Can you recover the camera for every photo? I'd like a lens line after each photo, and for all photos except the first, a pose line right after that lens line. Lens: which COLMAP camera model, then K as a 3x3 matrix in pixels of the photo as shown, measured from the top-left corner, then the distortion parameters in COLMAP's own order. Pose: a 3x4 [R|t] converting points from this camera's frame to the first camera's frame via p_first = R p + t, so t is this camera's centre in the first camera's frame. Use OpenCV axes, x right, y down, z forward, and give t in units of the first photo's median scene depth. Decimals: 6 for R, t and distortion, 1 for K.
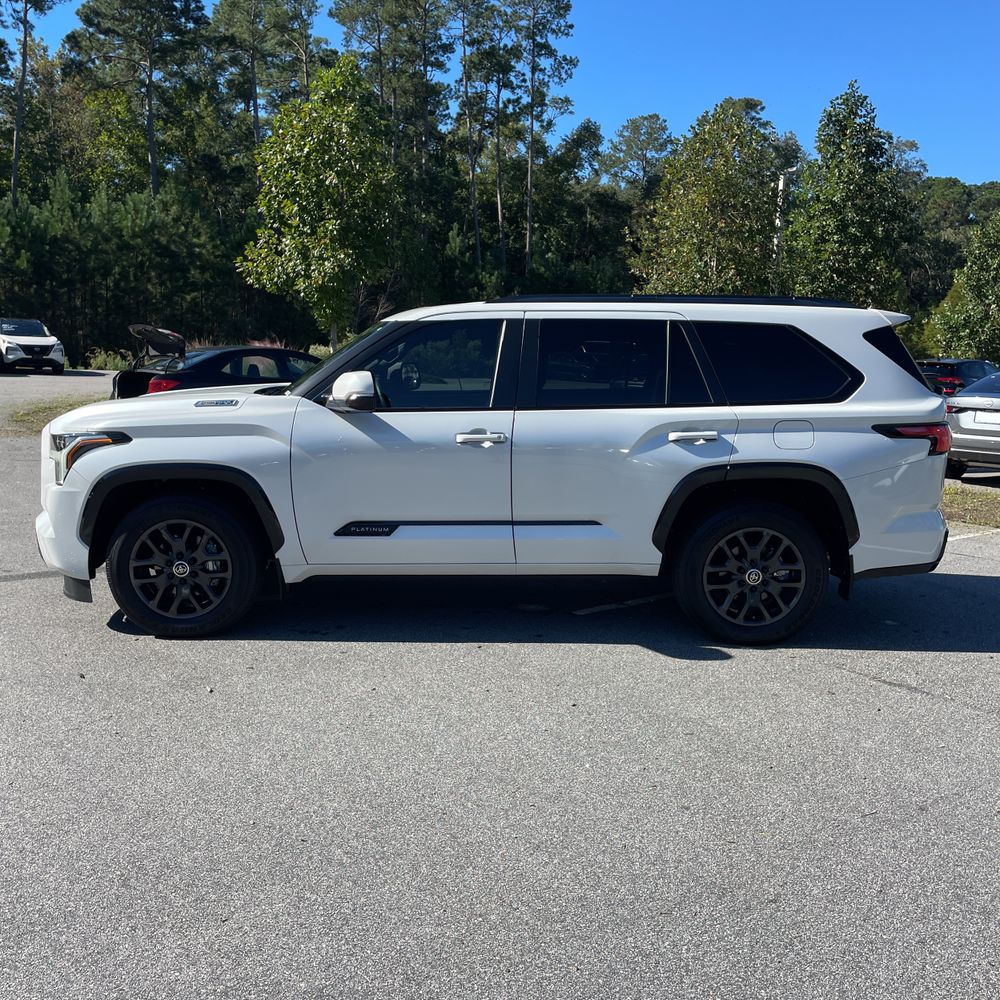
lens RADIAL K [[1008.3, 0, 498.0], [0, 1008.3, 503.6], [0, 0, 1]] dist [0.026695, 0.000000]
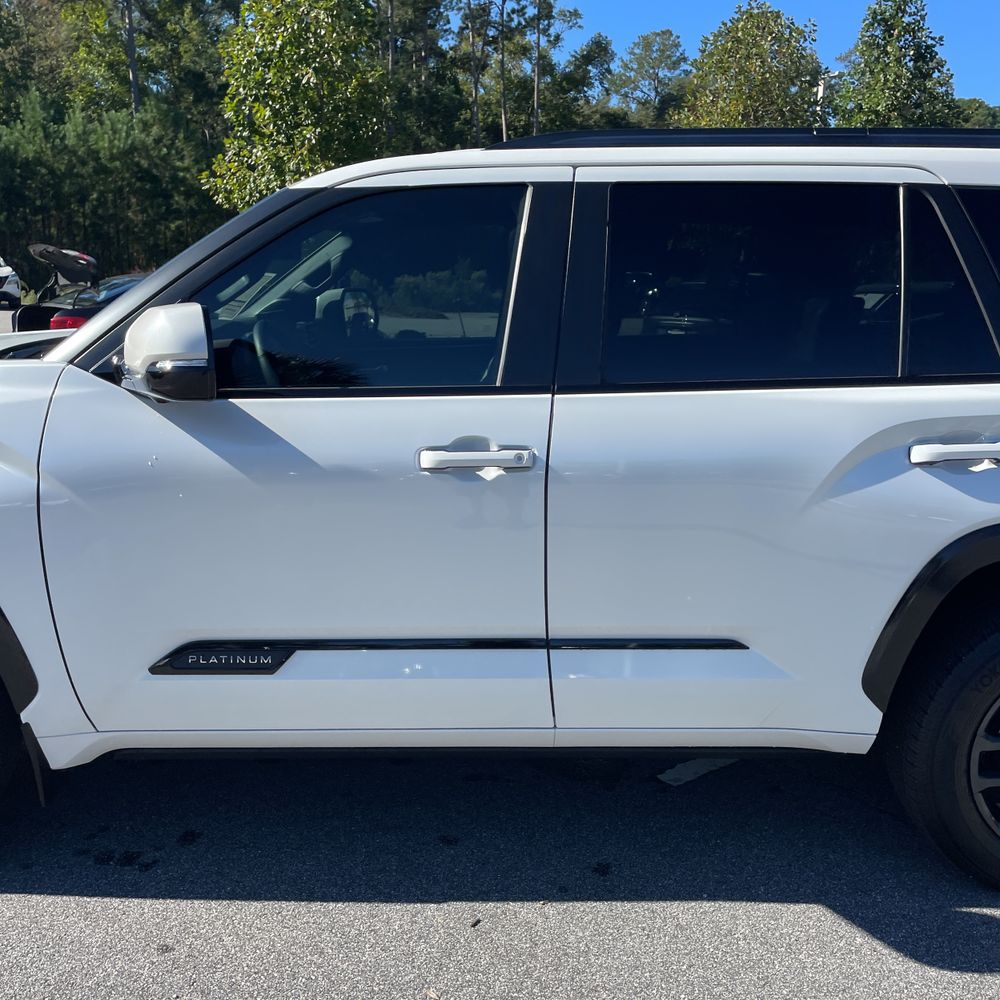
lens RADIAL K [[1008.3, 0, 506.2], [0, 1008.3, 499.2], [0, 0, 1]] dist [0.026695, 0.000000]
pose [[0.999990, -0.003812, 0.002218, -0.001074], [0.003672, 0.998195, 0.059952, -0.015253], [-0.002442, -0.059943, 0.998199, 0.117421]]
